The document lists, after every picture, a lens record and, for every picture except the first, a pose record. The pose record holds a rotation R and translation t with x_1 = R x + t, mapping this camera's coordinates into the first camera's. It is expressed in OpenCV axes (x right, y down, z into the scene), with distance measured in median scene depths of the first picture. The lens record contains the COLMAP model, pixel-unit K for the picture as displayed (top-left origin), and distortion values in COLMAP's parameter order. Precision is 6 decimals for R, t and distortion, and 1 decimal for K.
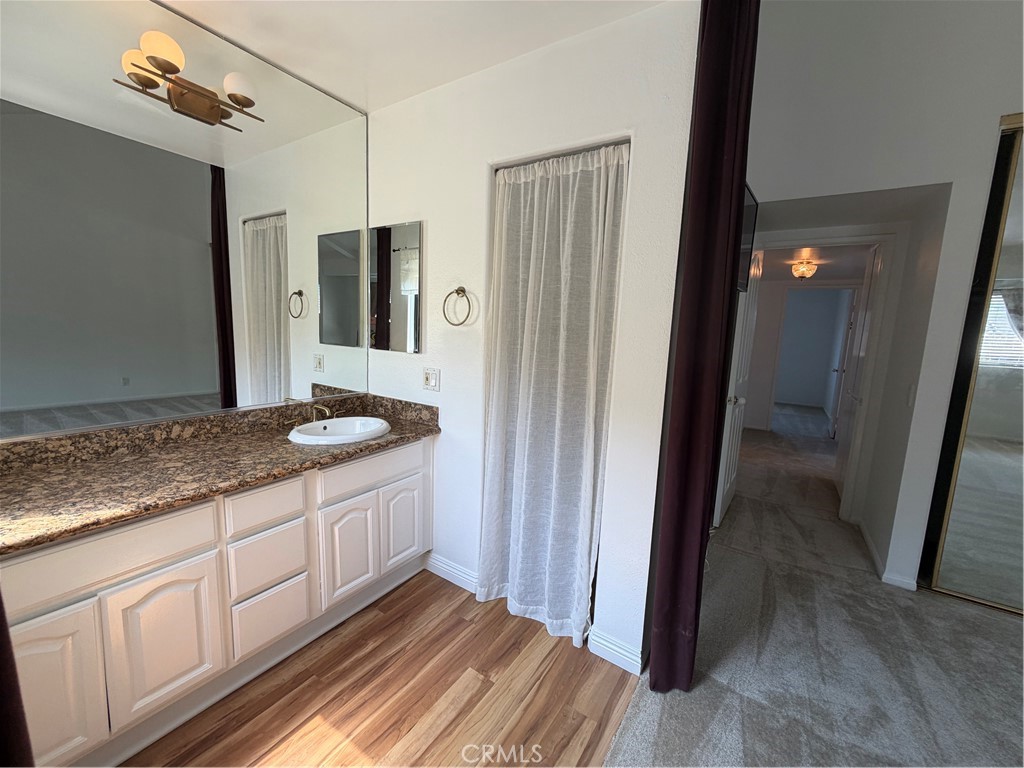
lens RADIAL K [[409.2, 0, 513.1], [0, 409.2, 383.2], [0, 0, 1]] dist [0.001878, -0.000297]
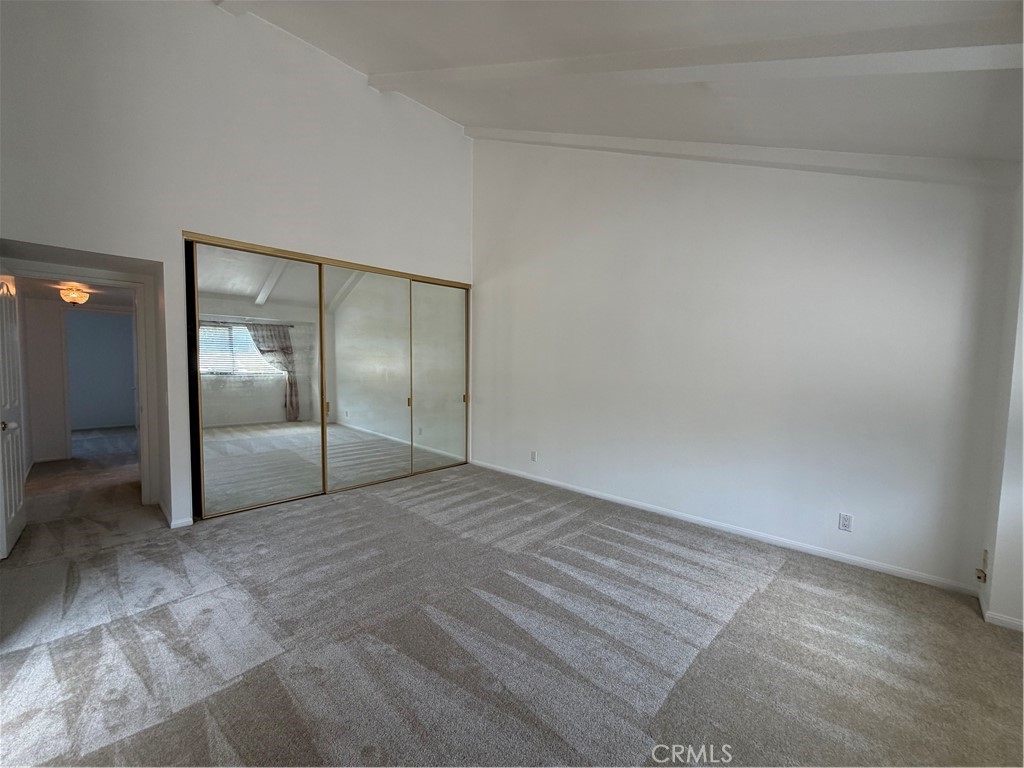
lens RADIAL K [[409.2, 0, 513.1], [0, 409.2, 383.2], [0, 0, 1]] dist [0.001878, -0.000297]
pose [[0.185672, -0.087326, 0.978724, -0.301001], [0.128128, 0.989691, 0.063998, 0.050081], [-0.974222, 0.113519, 0.194947, -0.637089]]
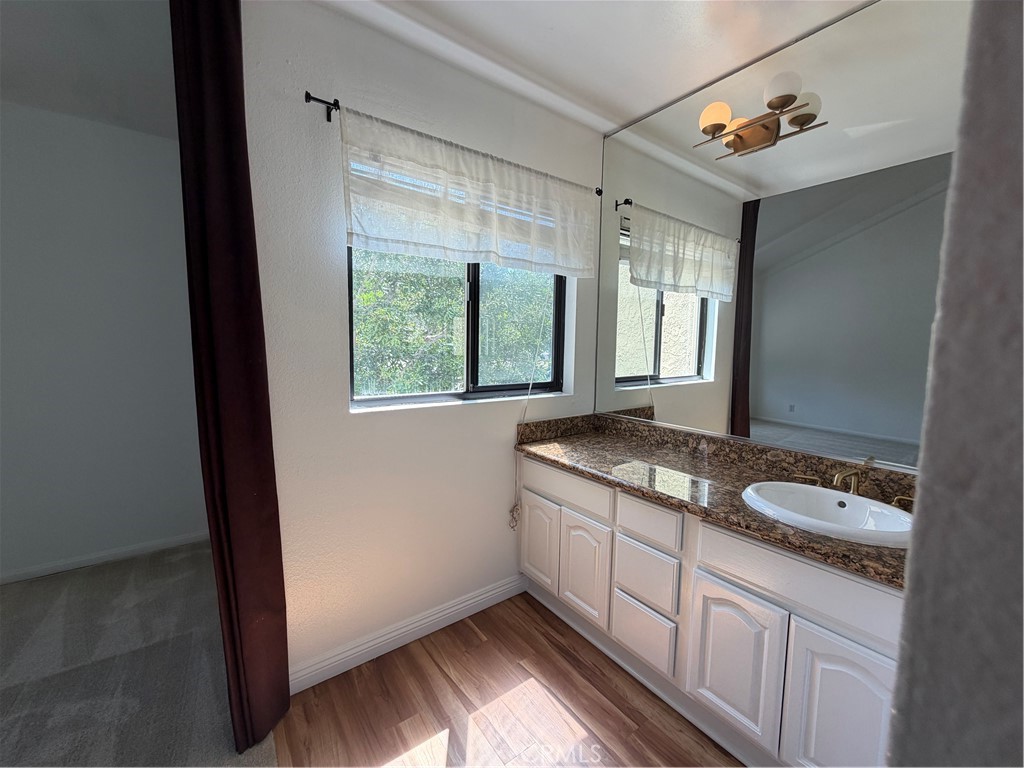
lens RADIAL K [[409.2, 0, 513.1], [0, 409.2, 383.2], [0, 0, 1]] dist [0.001878, -0.000297]
pose [[-0.342976, 0.043930, -0.938316, 0.366766], [-0.155851, 0.982400, 0.102960, -0.074798], [0.926325, 0.181550, -0.330093, 0.771614]]
